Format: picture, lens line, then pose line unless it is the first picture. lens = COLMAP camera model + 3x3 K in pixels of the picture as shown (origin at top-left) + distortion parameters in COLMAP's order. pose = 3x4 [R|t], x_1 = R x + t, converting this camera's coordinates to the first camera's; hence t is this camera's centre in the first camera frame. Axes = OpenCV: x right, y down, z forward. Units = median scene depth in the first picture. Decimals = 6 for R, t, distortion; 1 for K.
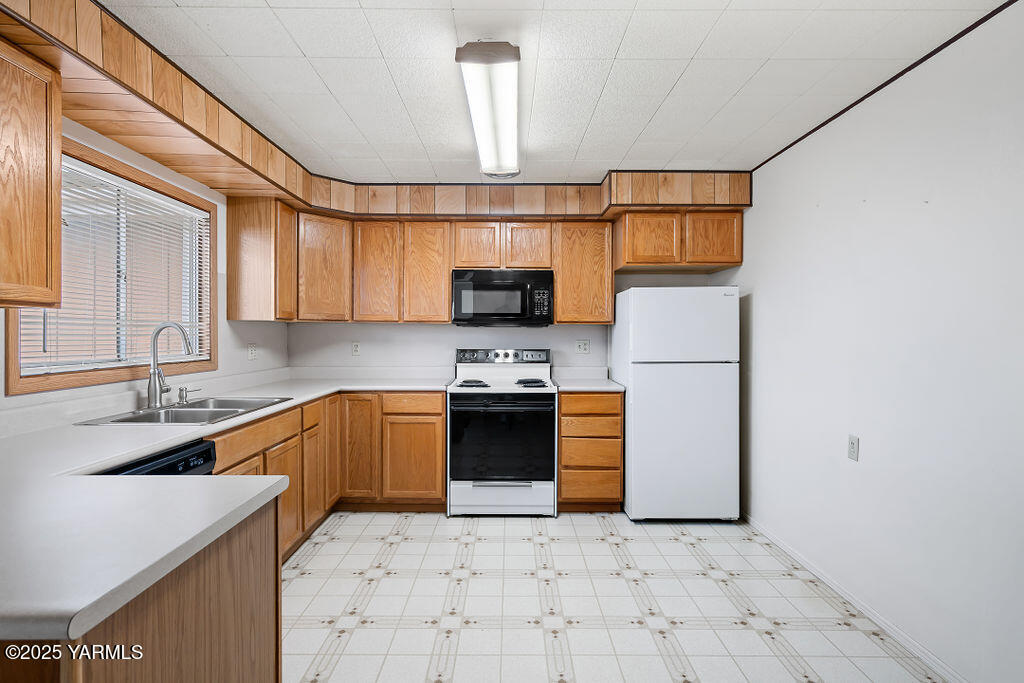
lens RADIAL K [[521.4, 0, 512.0], [0, 521.4, 341.5], [0, 0, 1]] dist [-0.002612, 0.000001]
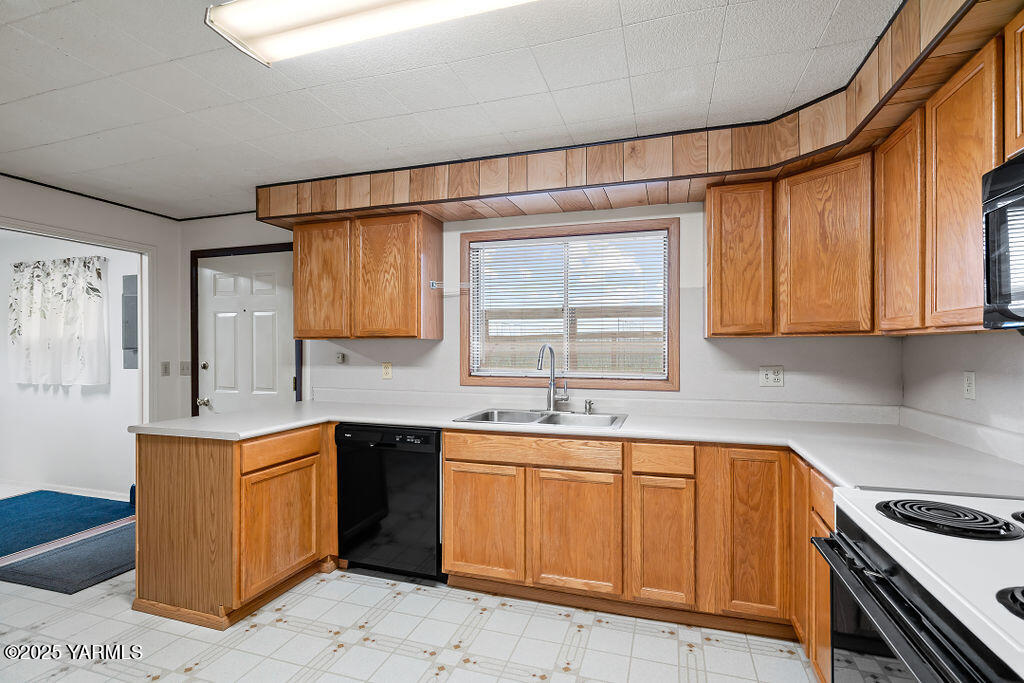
lens RADIAL K [[480.1, 0, 514.2], [0, 480.1, 350.4], [0, 0, 1]] dist [-0.002401, -0.000238]
pose [[-0.298412, 0.001464, -0.954436, 0.307293], [-0.017309, 0.999826, 0.006945, -0.018569], [0.954280, 0.018593, -0.298335, 0.851486]]
